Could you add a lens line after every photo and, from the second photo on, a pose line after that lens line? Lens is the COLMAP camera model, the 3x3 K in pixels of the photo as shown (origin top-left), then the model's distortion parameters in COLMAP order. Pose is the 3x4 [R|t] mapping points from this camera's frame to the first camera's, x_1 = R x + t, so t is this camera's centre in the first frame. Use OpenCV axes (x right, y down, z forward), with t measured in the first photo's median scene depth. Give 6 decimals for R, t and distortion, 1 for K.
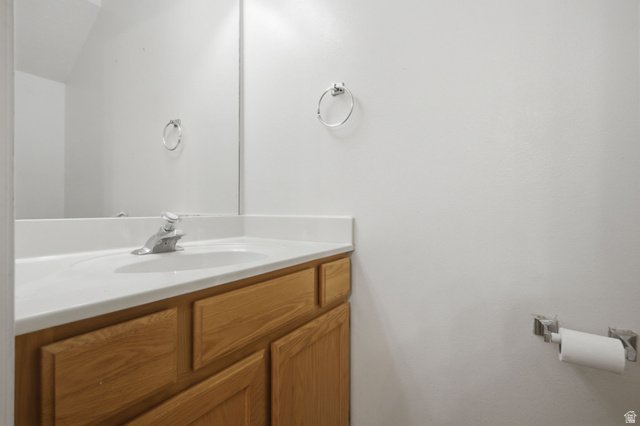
lens RADIAL K [[318.0, 0, 323.3], [0, 318.0, 211.9], [0, 0, 1]] dist [0.010451, -0.005338]
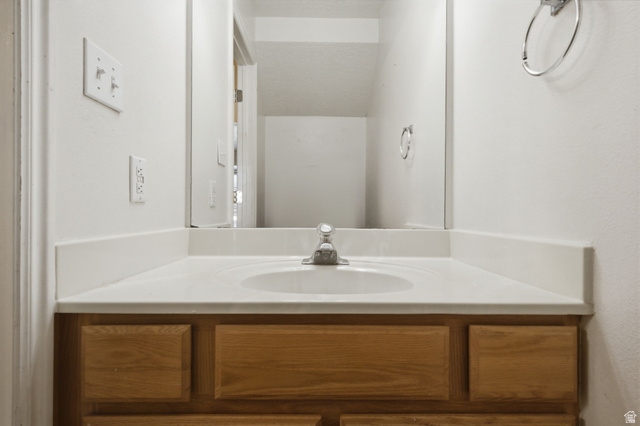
lens RADIAL K [[318.0, 0, 320.2], [0, 318.0, 214.4], [0, 0, 1]] dist [0.010451, -0.005338]
pose [[0.524629, -0.000030, -0.851331, 0.393314], [-0.012947, 0.999884, -0.008014, -0.027964], [0.851233, 0.015226, 0.524568, 0.539791]]
